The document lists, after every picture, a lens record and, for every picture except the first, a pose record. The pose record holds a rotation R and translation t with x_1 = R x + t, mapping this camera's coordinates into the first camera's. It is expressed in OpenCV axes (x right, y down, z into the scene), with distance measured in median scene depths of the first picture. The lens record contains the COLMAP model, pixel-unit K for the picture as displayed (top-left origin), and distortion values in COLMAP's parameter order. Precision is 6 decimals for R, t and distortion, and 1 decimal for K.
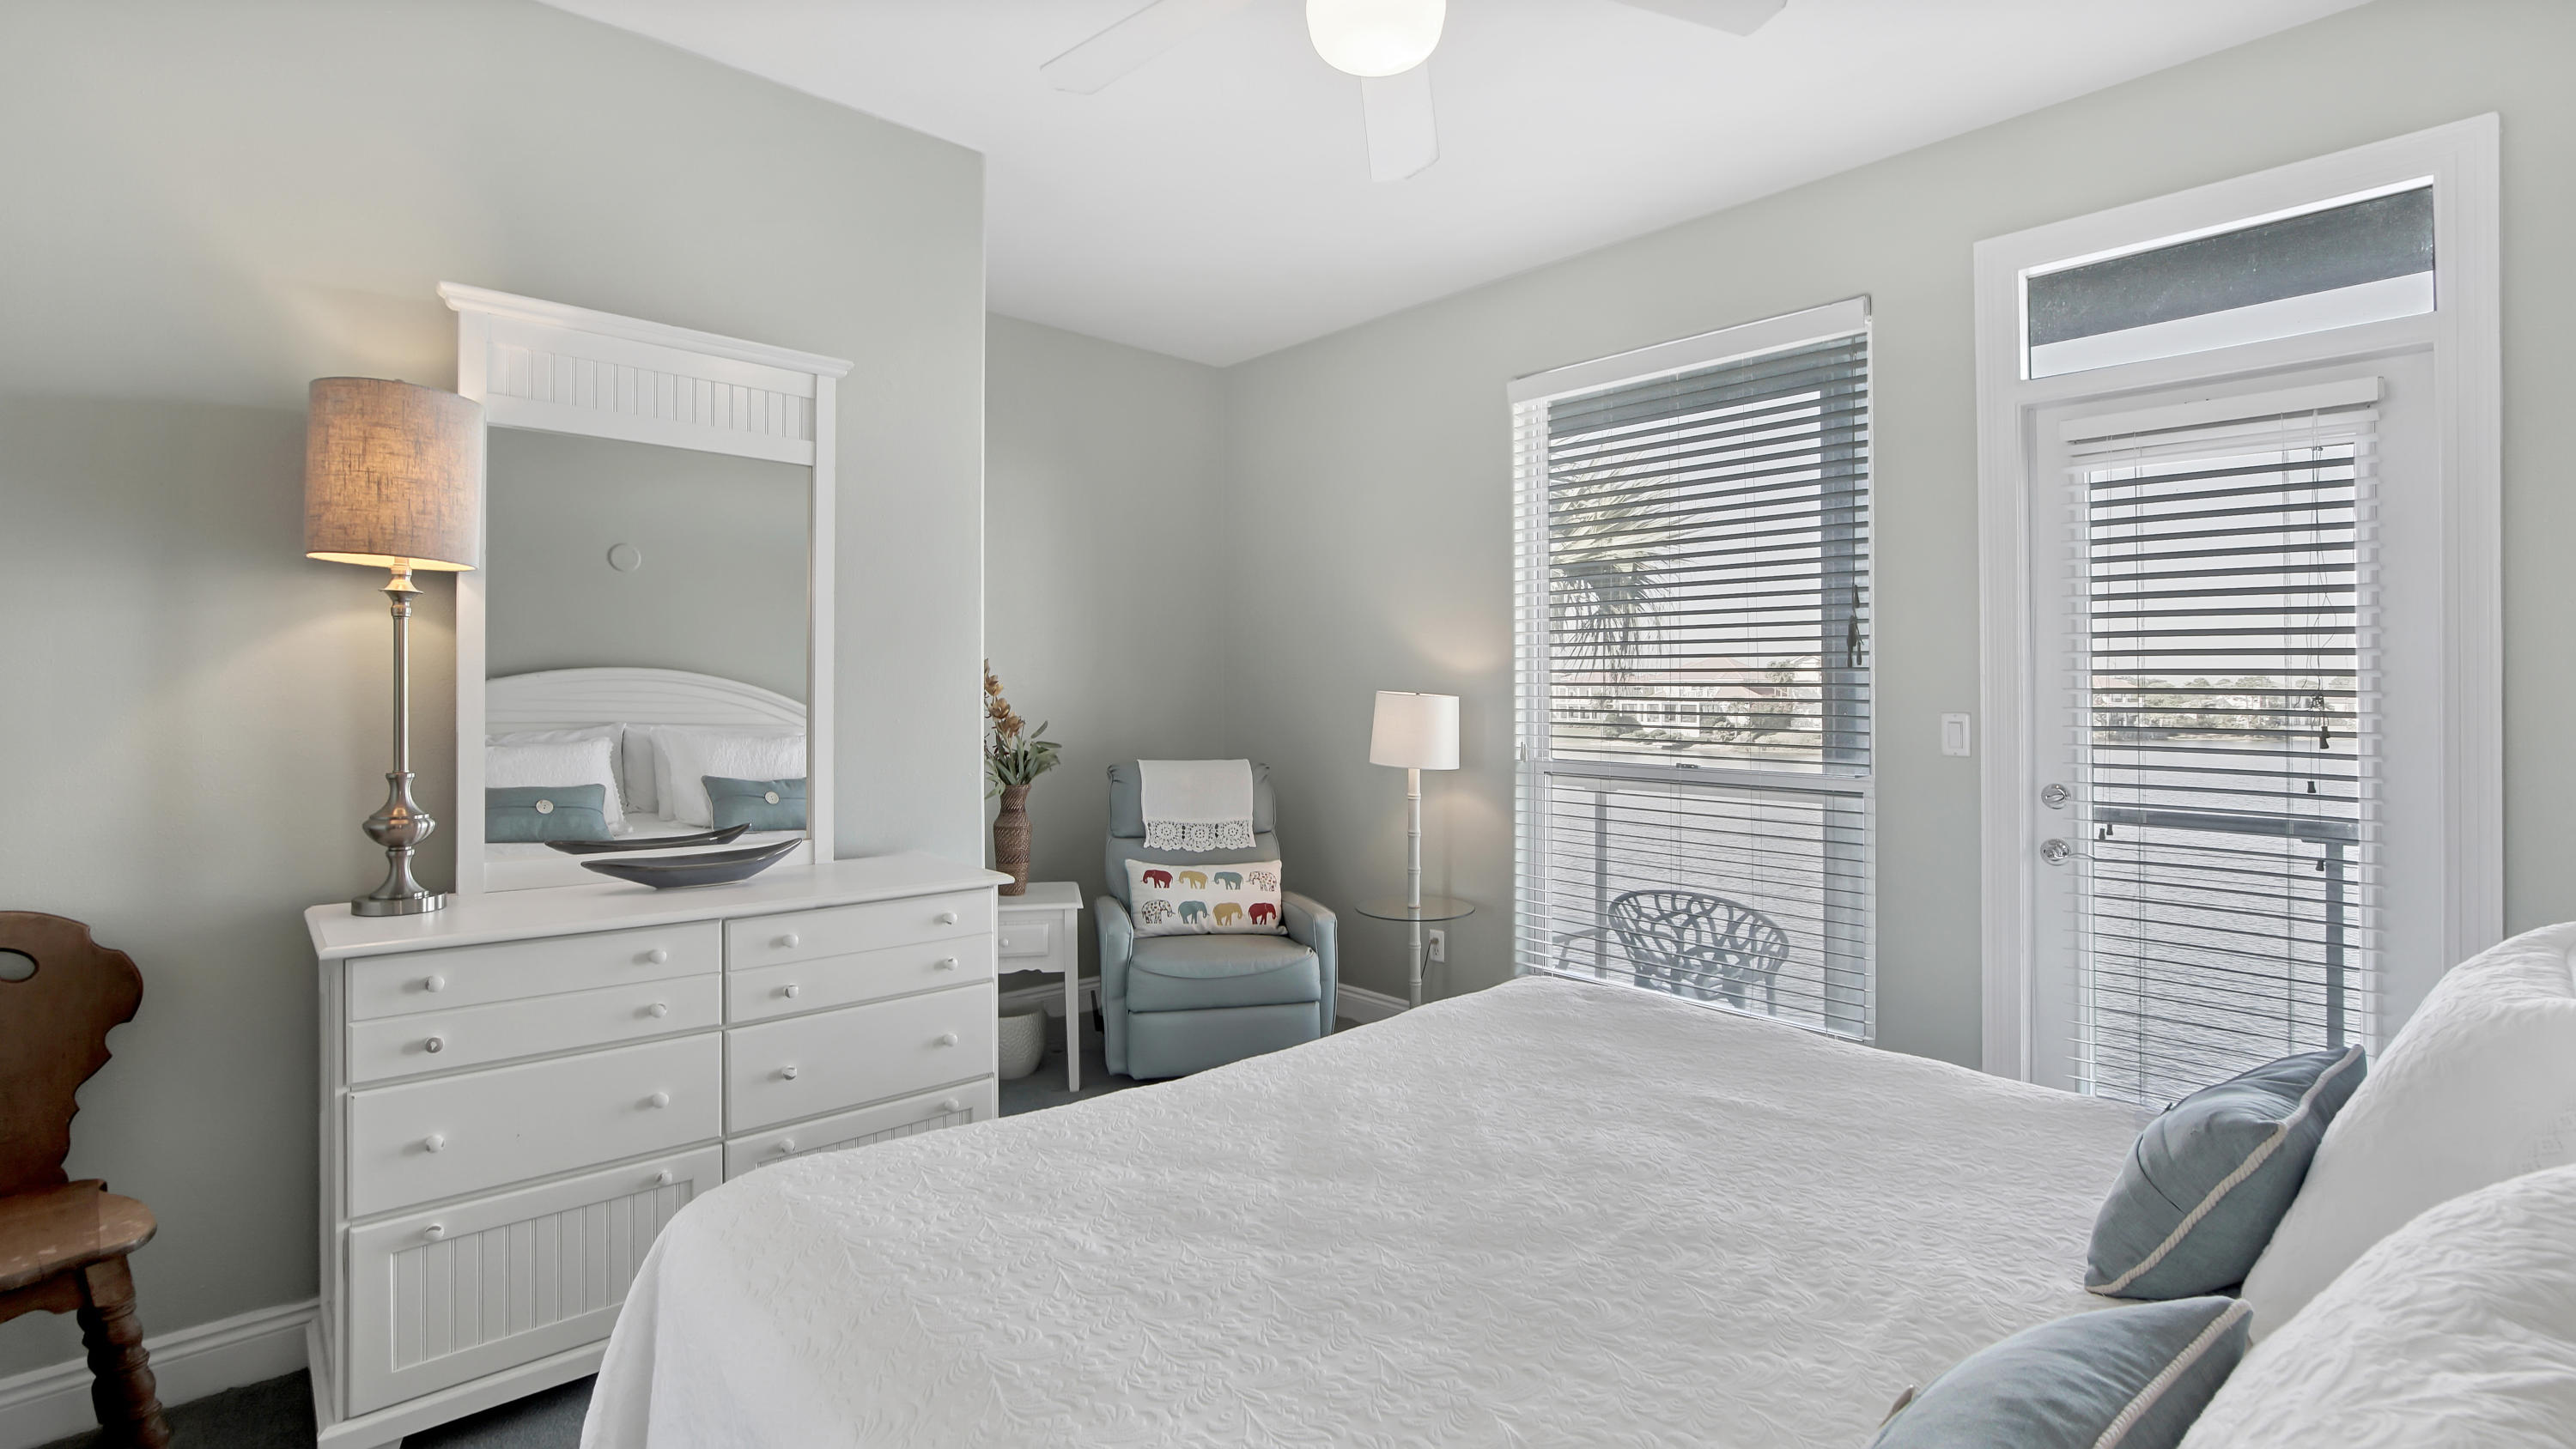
lens RADIAL K [[1181.2, 0, 1287.3], [0, 1181.2, 710.4], [0, 0, 1]] dist [-0.011478, 0.003442]
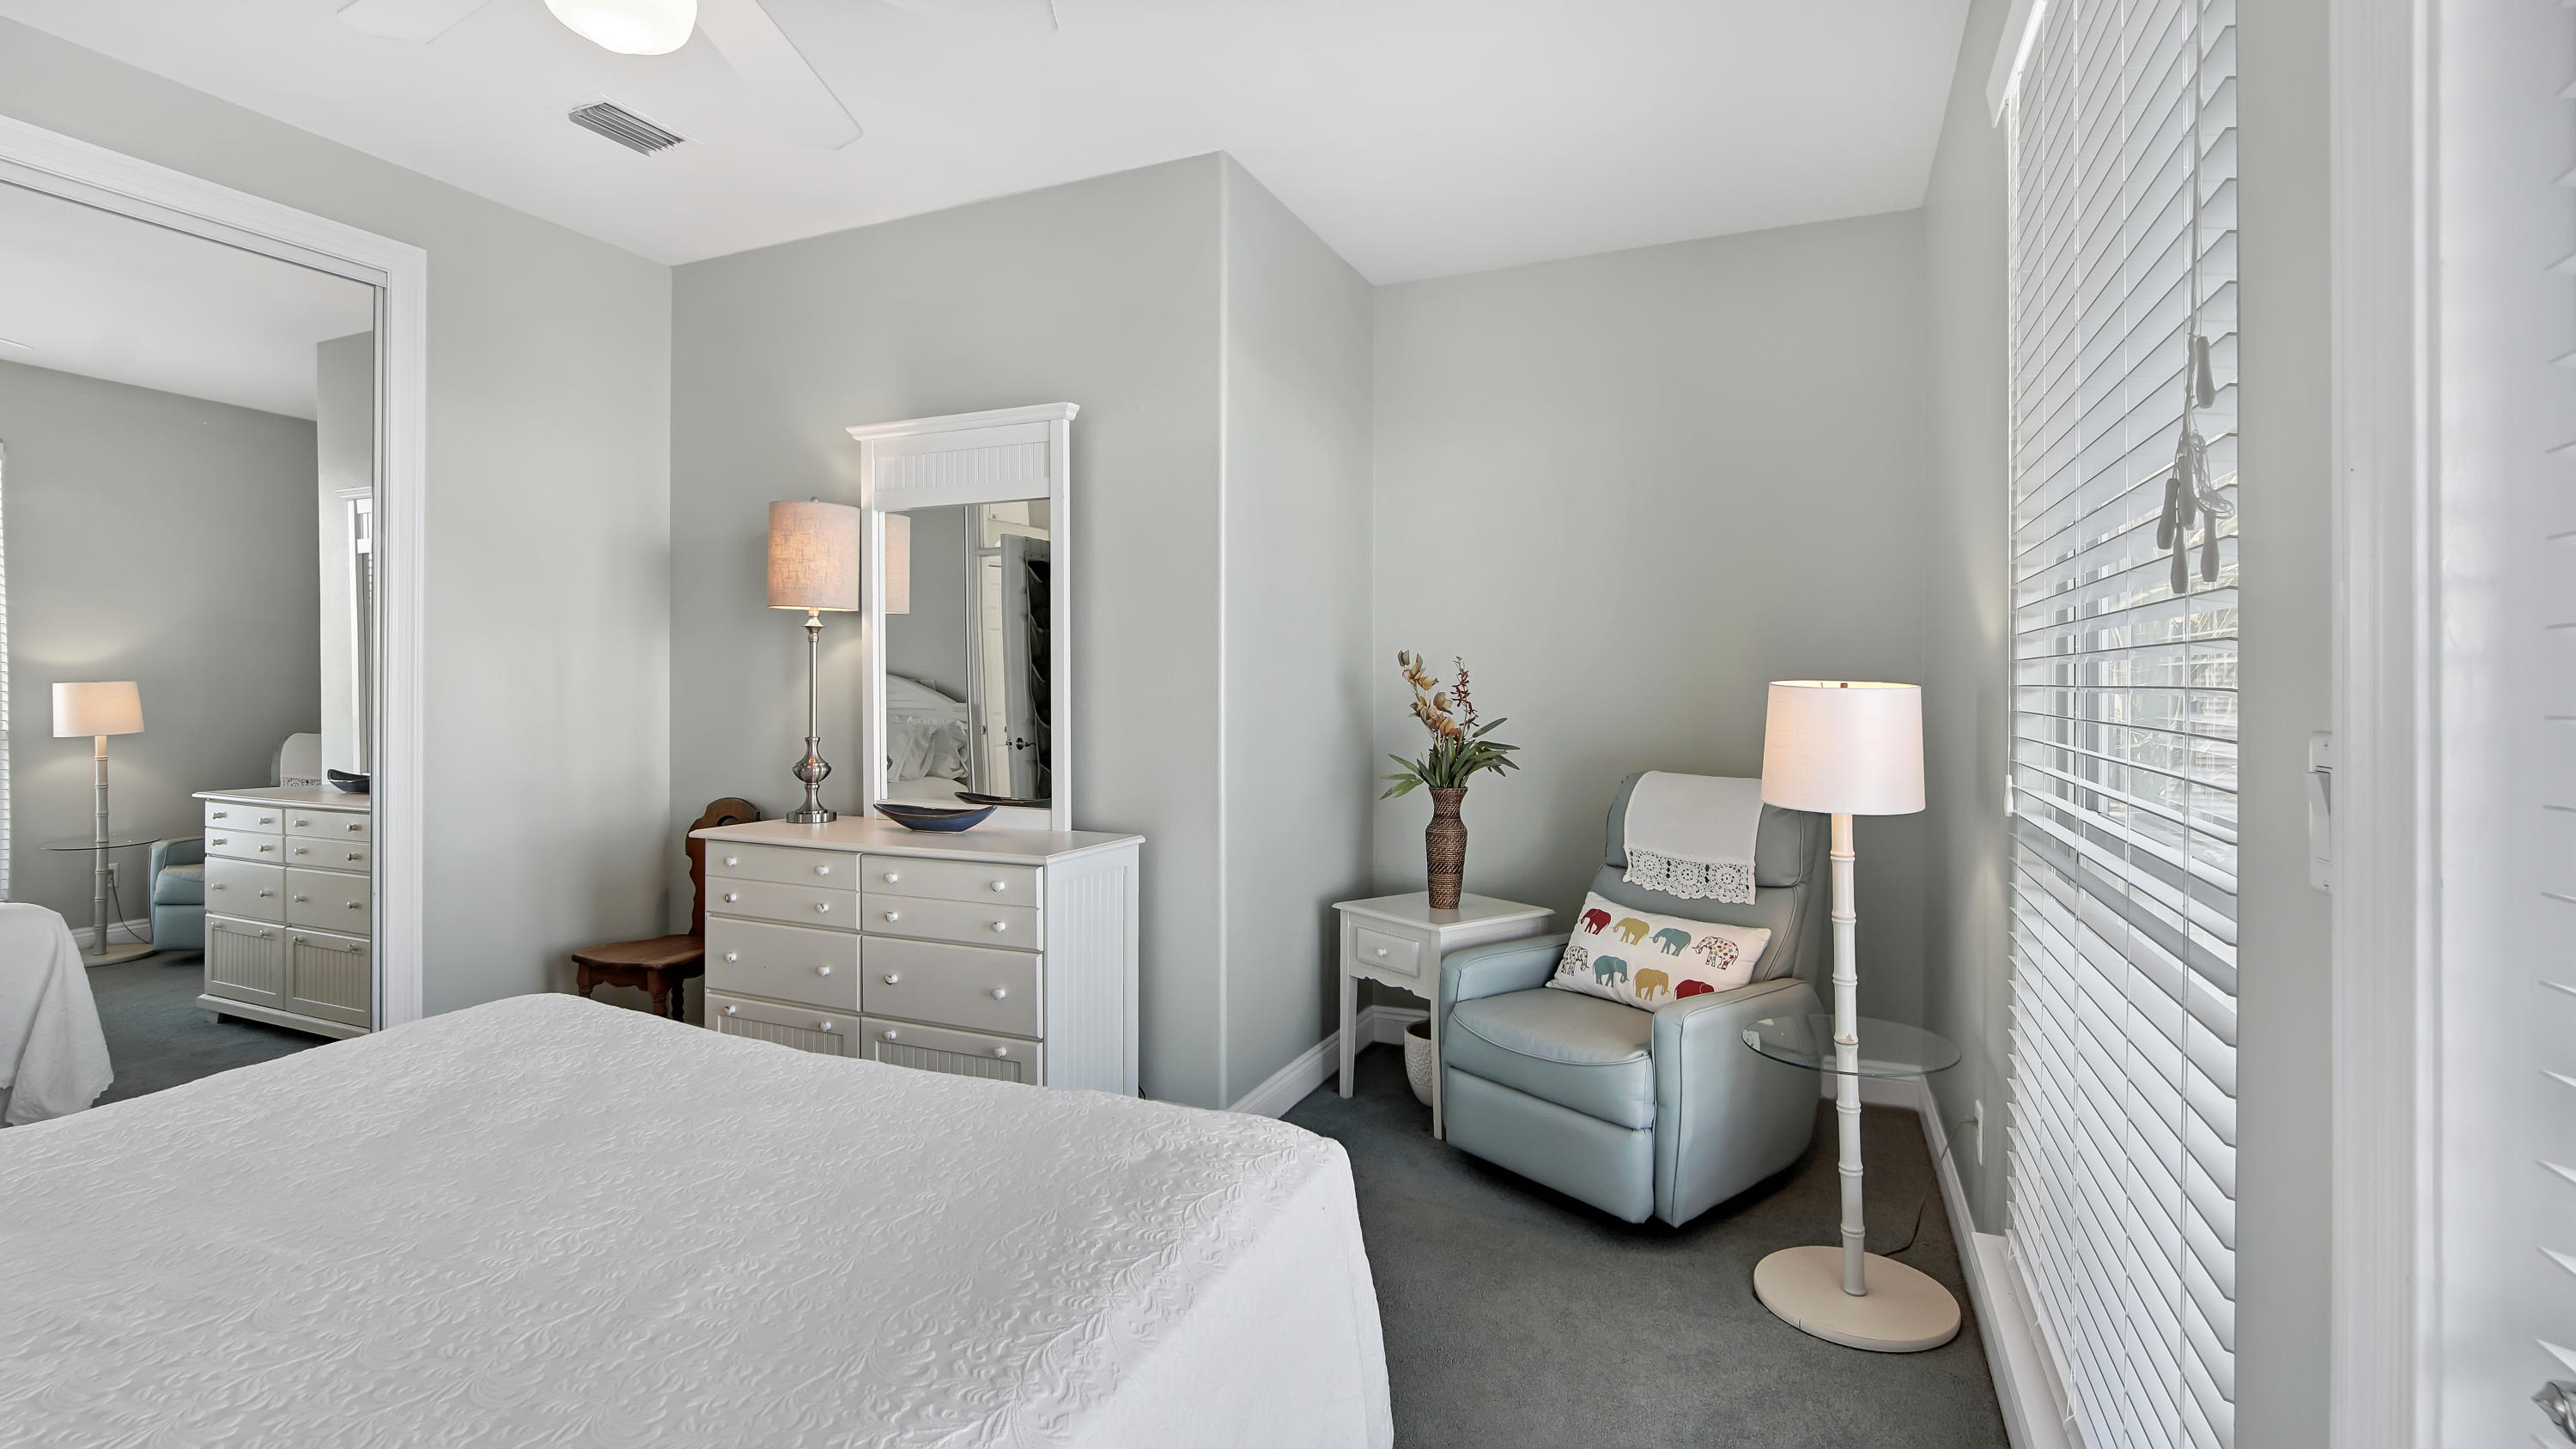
lens RADIAL K [[1181.2, 0, 1288.3], [0, 1181.2, 713.0], [0, 0, 1]] dist [-0.011478, 0.003442]
pose [[0.398975, 0.006877, -0.916936, 0.565827], [-0.011063, 0.999935, 0.002685, 0.004069], [0.916895, 0.009072, 0.399026, 0.532276]]
